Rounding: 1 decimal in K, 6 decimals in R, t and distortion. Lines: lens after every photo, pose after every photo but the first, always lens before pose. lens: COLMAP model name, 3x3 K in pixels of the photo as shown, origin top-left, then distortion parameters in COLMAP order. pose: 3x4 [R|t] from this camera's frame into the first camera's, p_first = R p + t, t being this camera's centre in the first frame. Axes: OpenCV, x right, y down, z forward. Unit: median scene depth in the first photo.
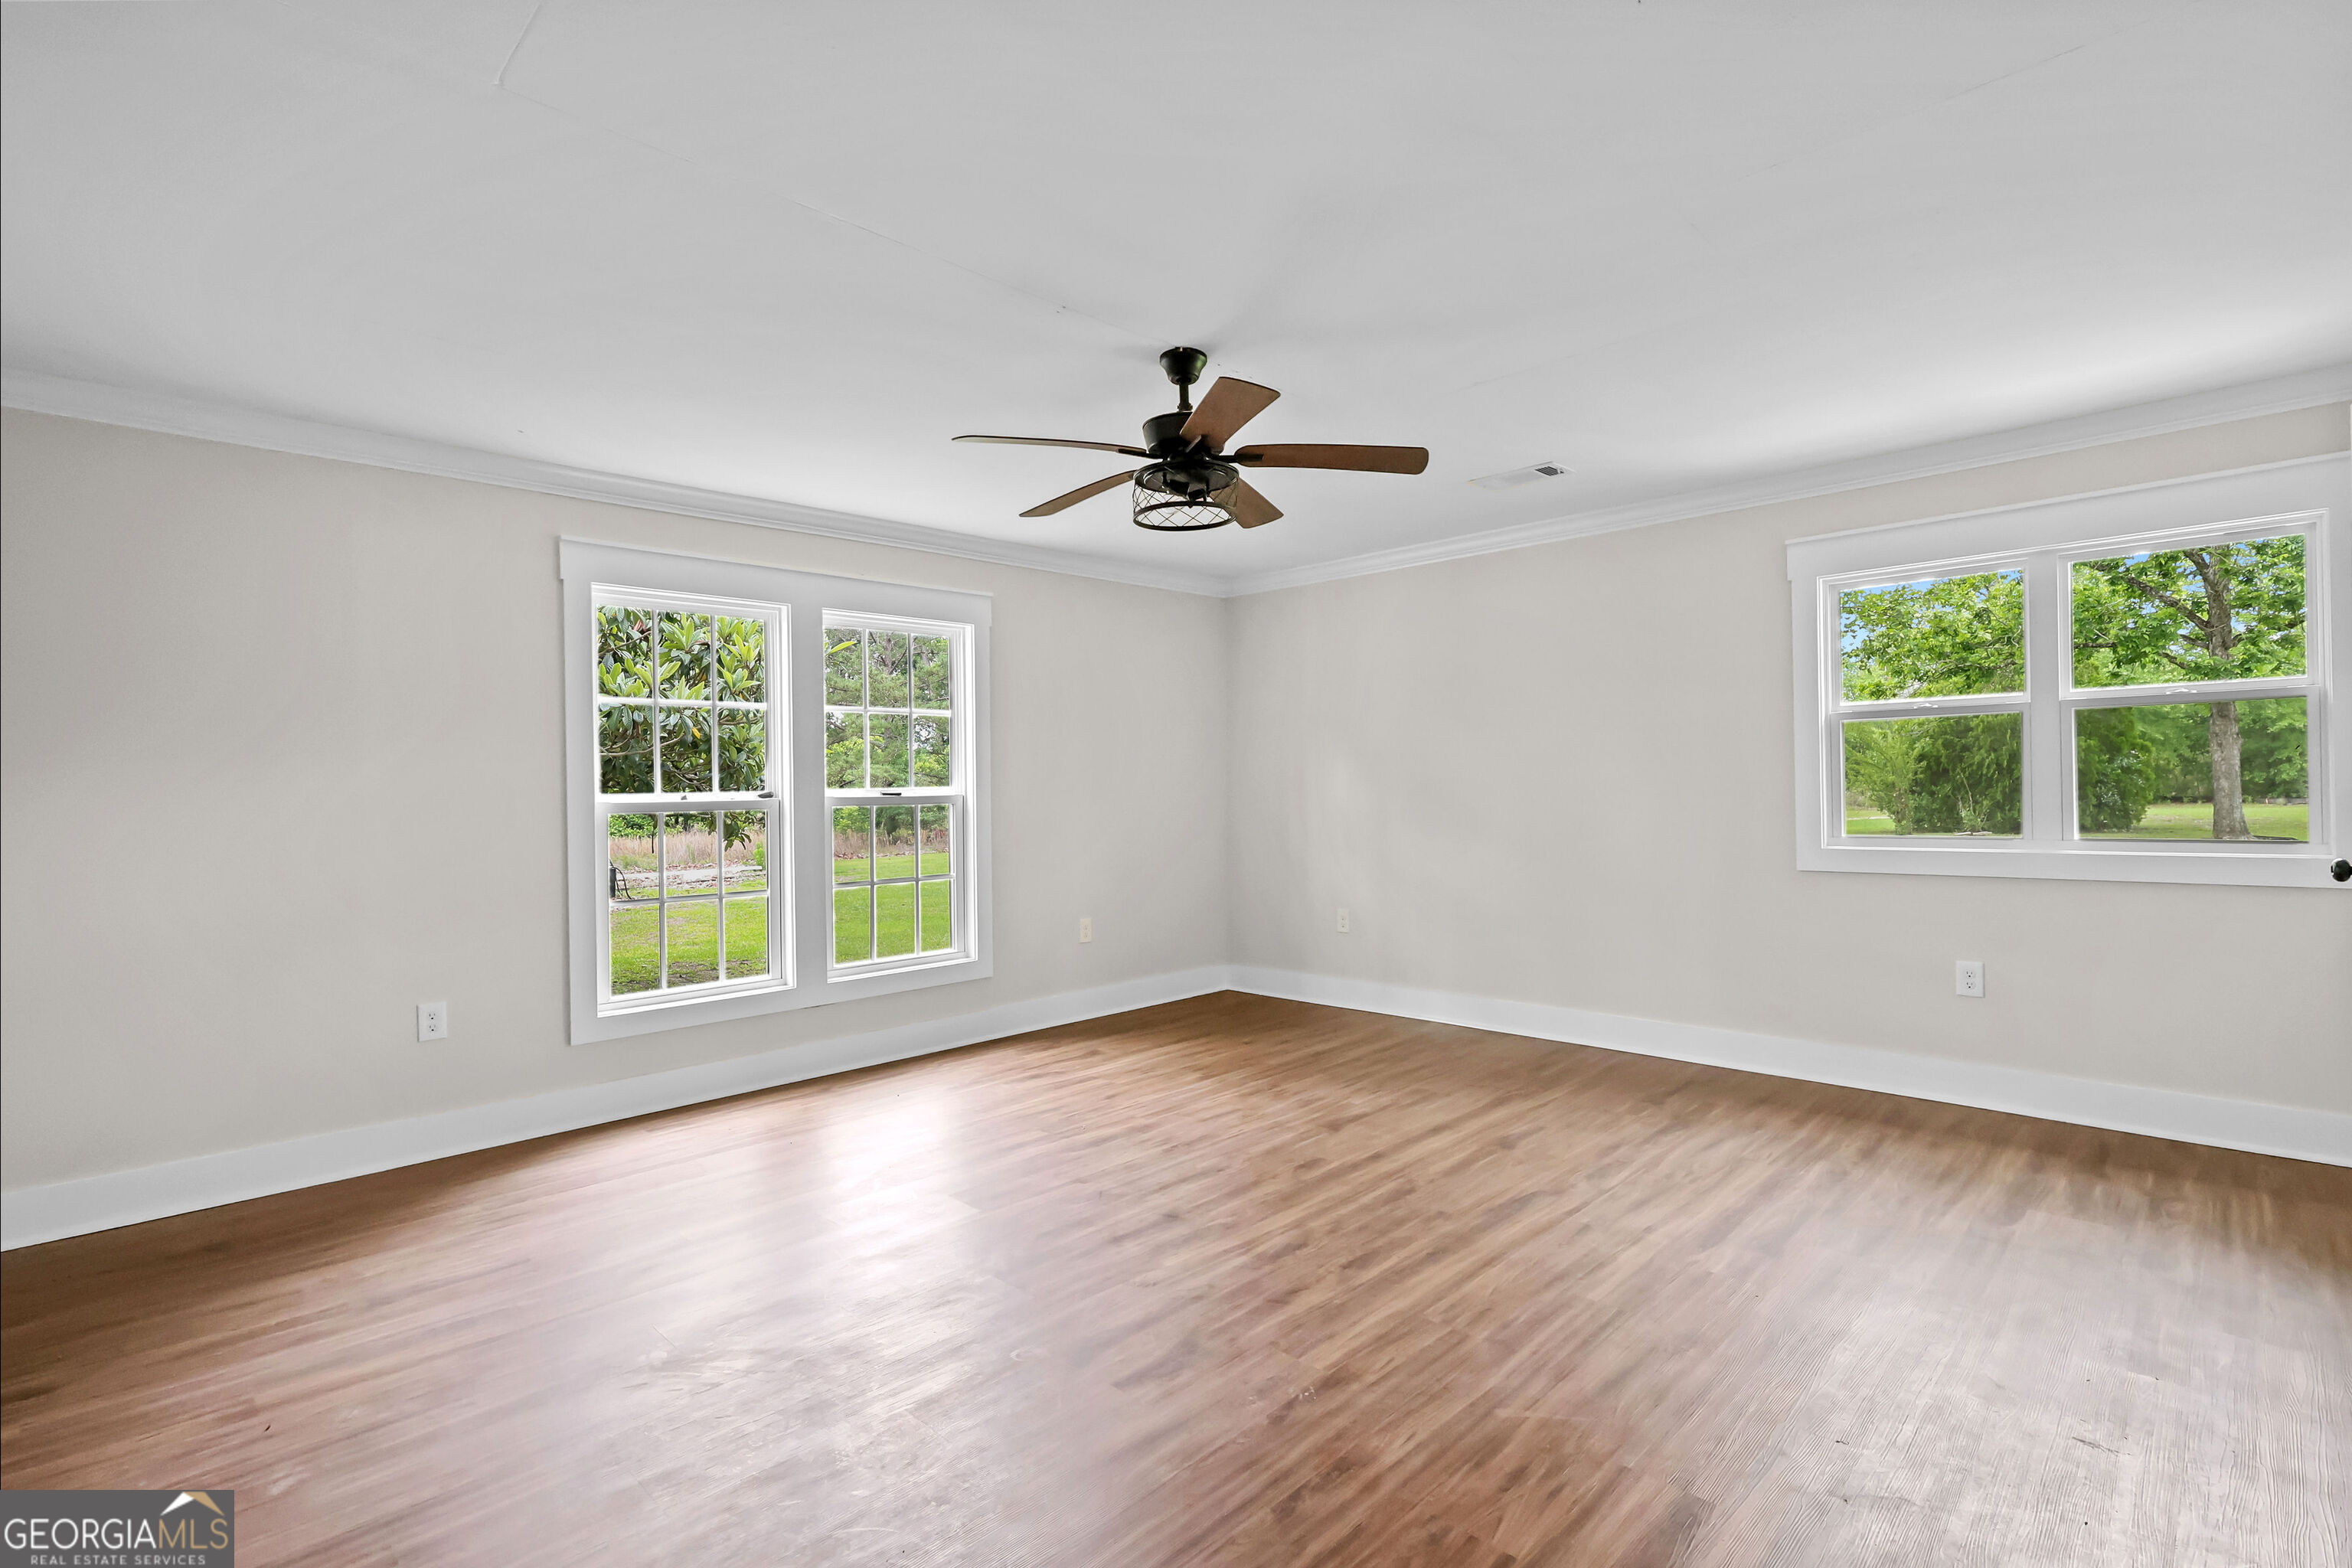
lens RADIAL K [[1094.8, 0, 1174.4], [0, 1094.8, 764.1], [0, 0, 1]] dist [-0.000181, 0.000983]
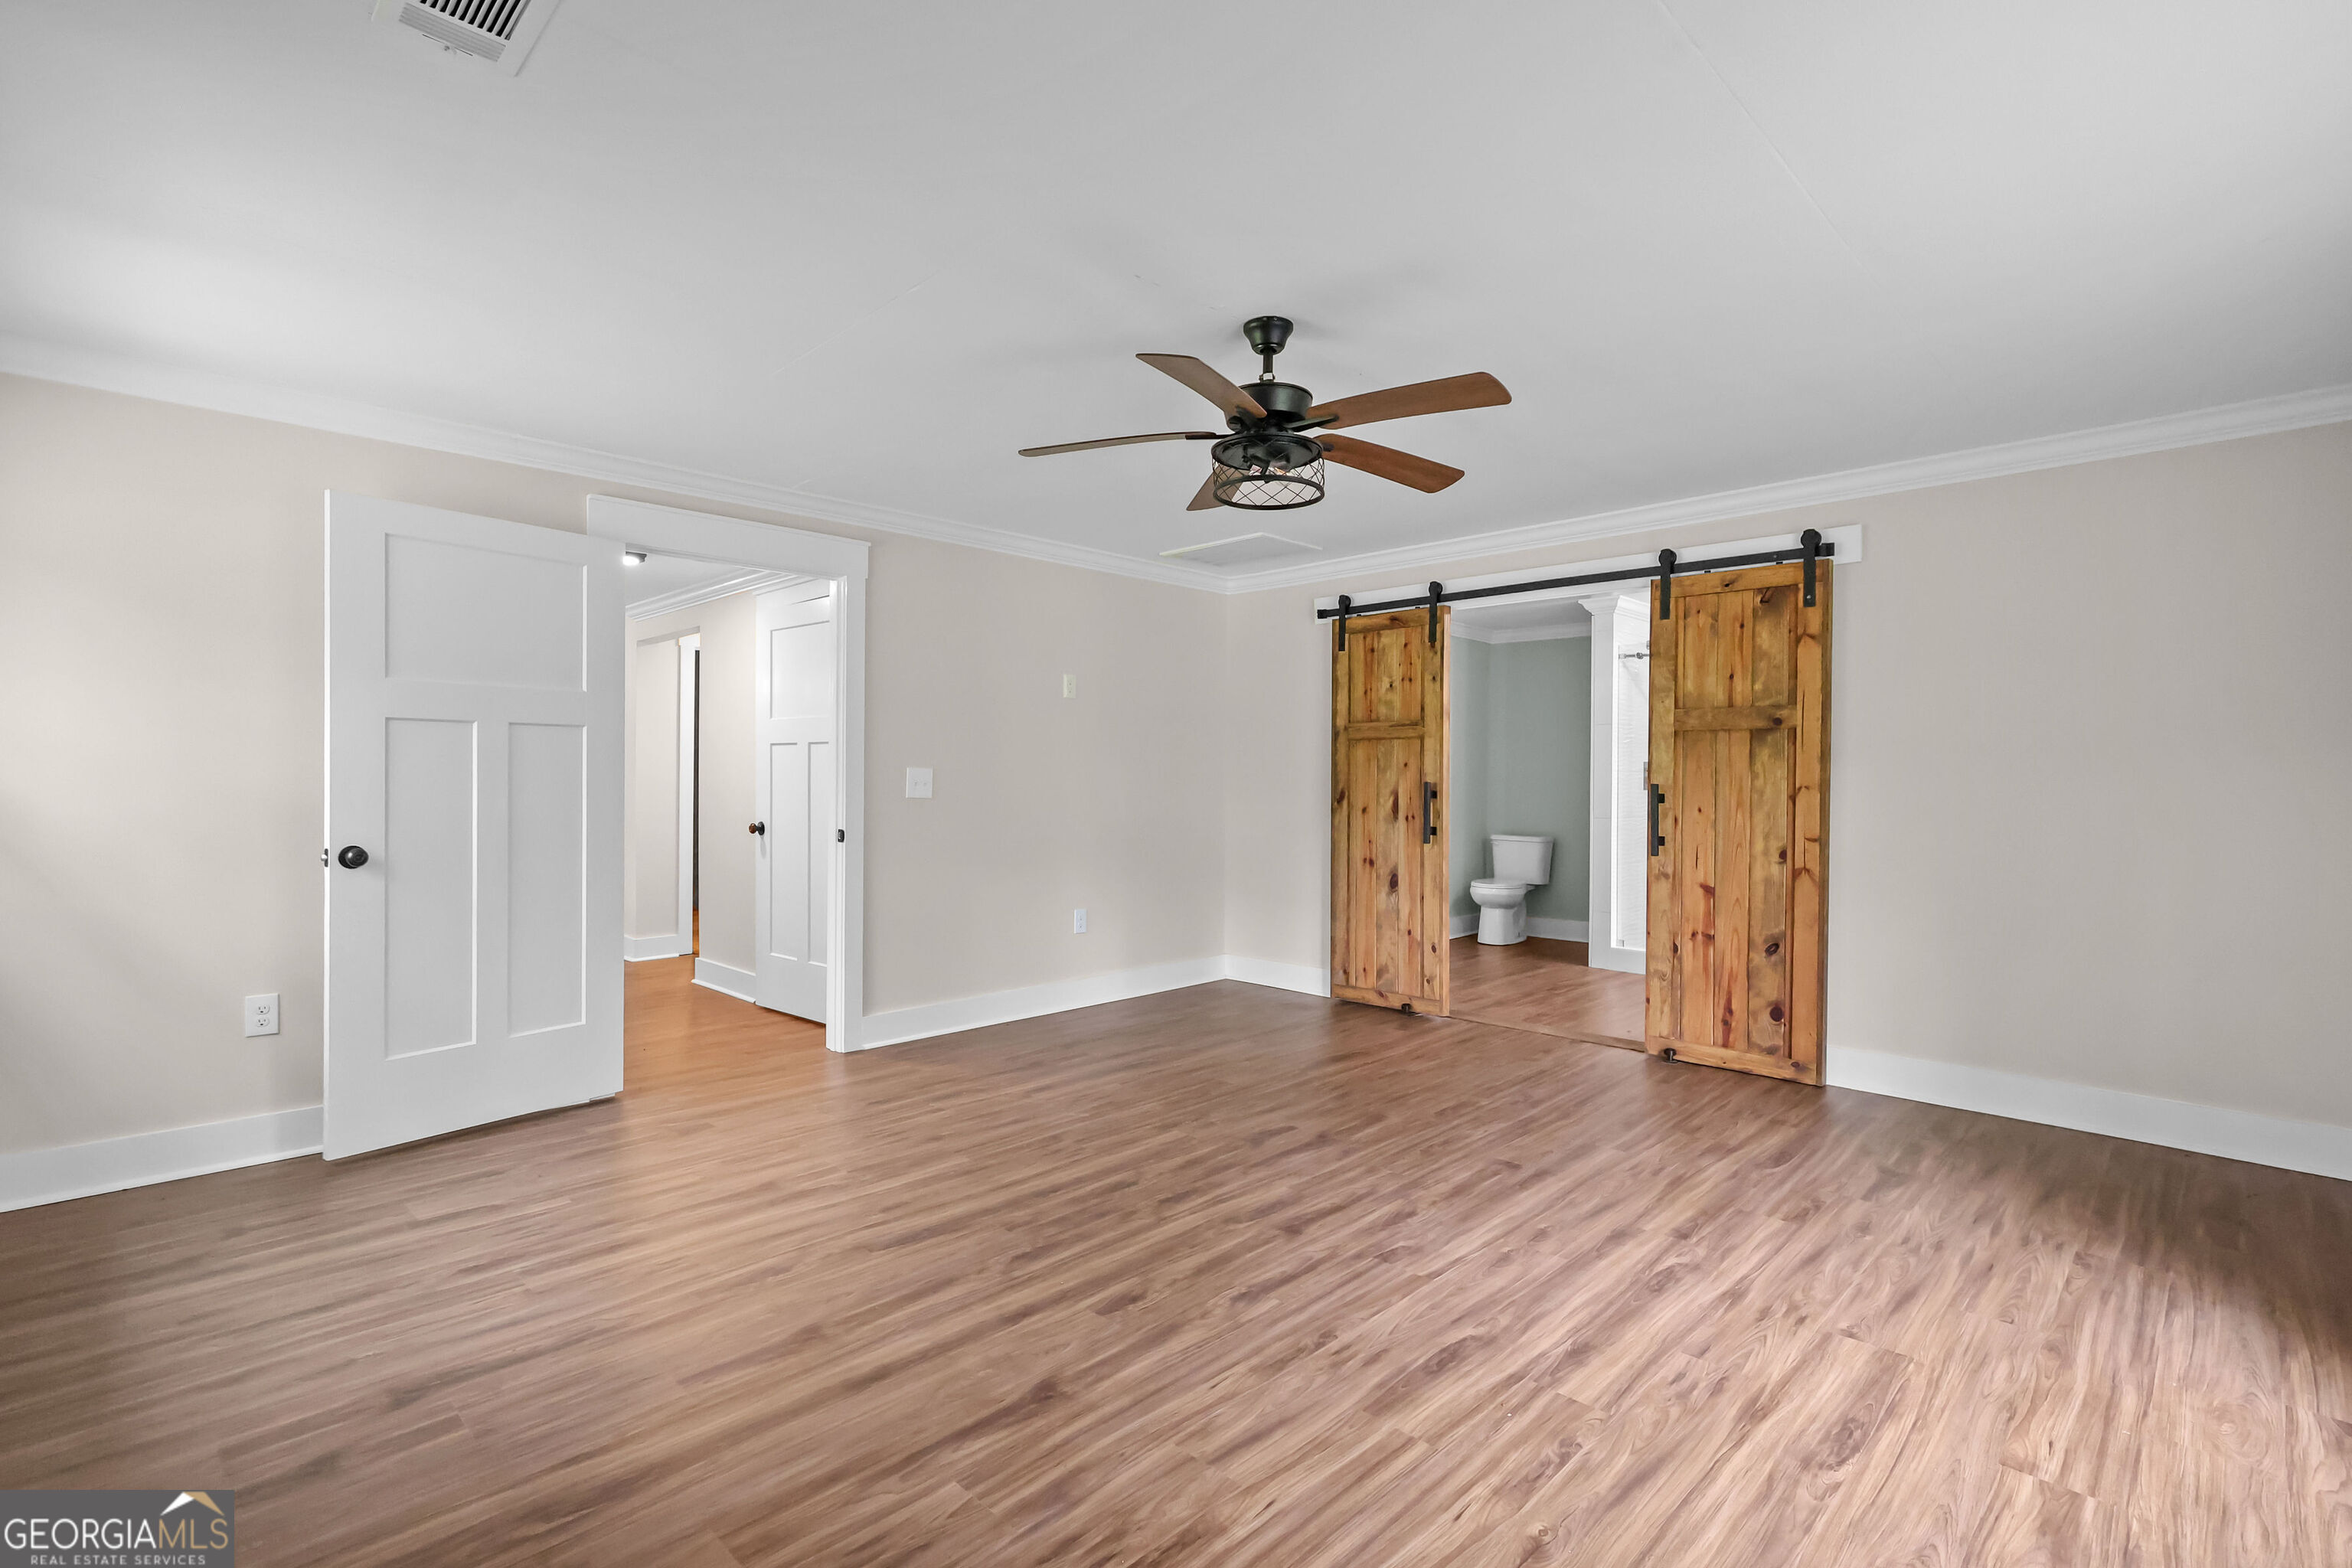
lens RADIAL K [[1094.8, 0, 1174.4], [0, 1094.8, 764.1], [0, 0, 1]] dist [-0.000181, 0.000983]
pose [[-0.999924, 0.011399, -0.004592, 0.084712], [0.011597, 0.998886, -0.045738, 0.042458], [0.004066, -0.045788, -0.998943, 1.669622]]
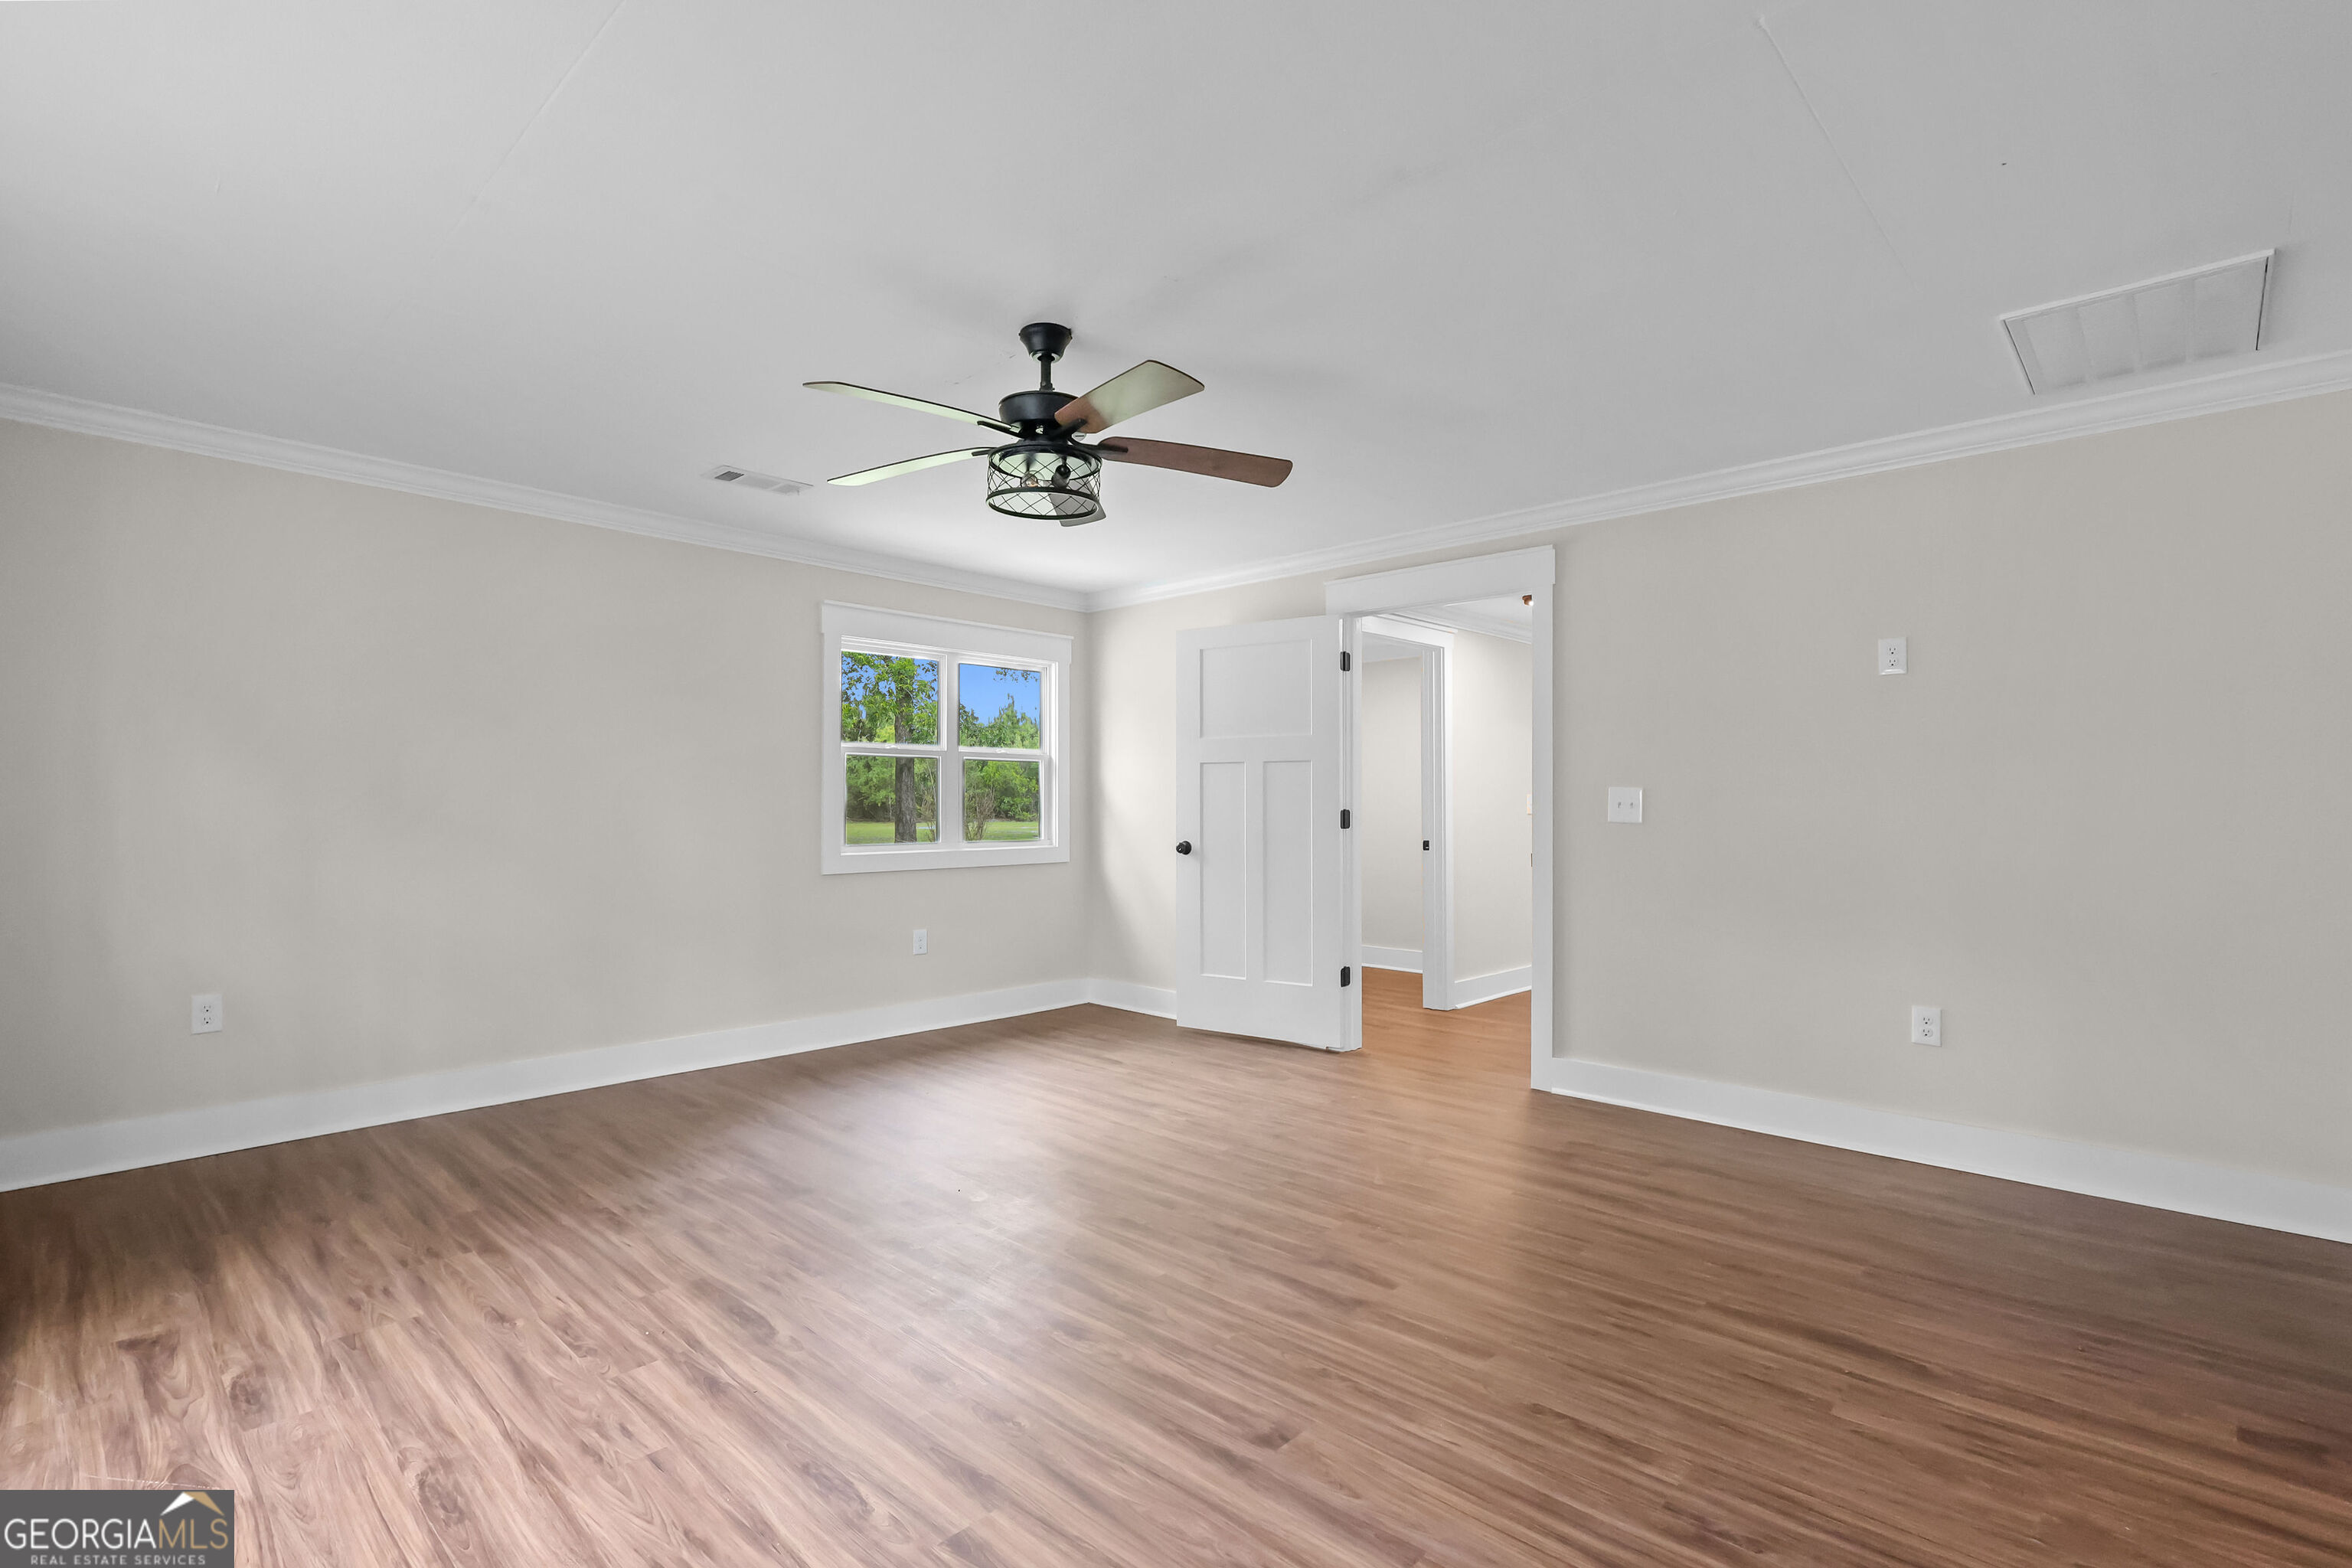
lens RADIAL K [[1094.8, 0, 1174.4], [0, 1094.8, 764.1], [0, 0, 1]] dist [-0.000181, 0.000983]
pose [[-0.020393, 0.050174, 0.998532, -0.792864], [-0.030475, 0.998245, -0.050782, 0.029395], [-0.999327, -0.031466, -0.018828, 0.779910]]
